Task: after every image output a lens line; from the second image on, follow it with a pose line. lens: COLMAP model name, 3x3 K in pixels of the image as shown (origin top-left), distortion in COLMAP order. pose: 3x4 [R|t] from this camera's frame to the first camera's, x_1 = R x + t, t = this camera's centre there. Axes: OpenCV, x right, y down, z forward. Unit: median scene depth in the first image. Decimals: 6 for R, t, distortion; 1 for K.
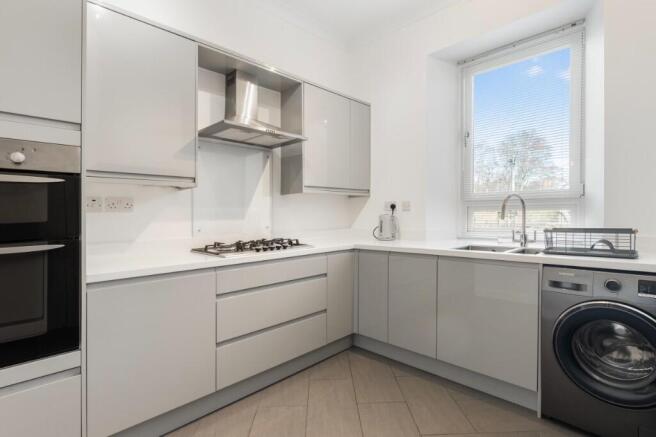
lens RADIAL K [[334.4, 0, 327.7], [0, 334.4, 217.7], [0, 0, 1]] dist [0.015872, 0.001411]
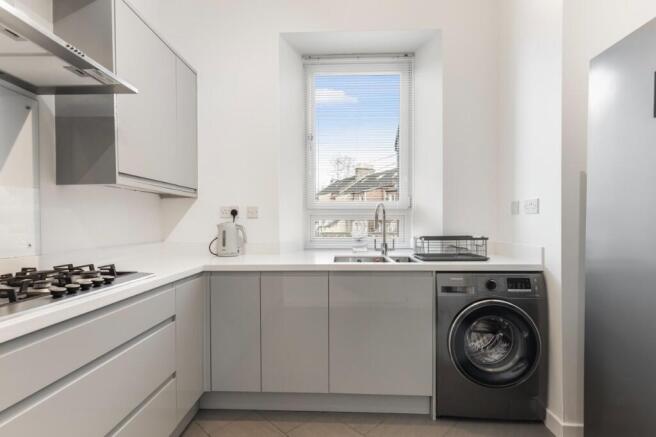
lens RADIAL K [[334.4, 0, 330.4], [0, 334.4, 233.7], [0, 0, 1]] dist [0.015872, 0.001411]
pose [[0.732073, -0.012886, 0.681104, -0.202382], [0.000438, 0.999830, 0.018445, 0.001527], [-0.681226, -0.013205, 0.731954, 0.312912]]
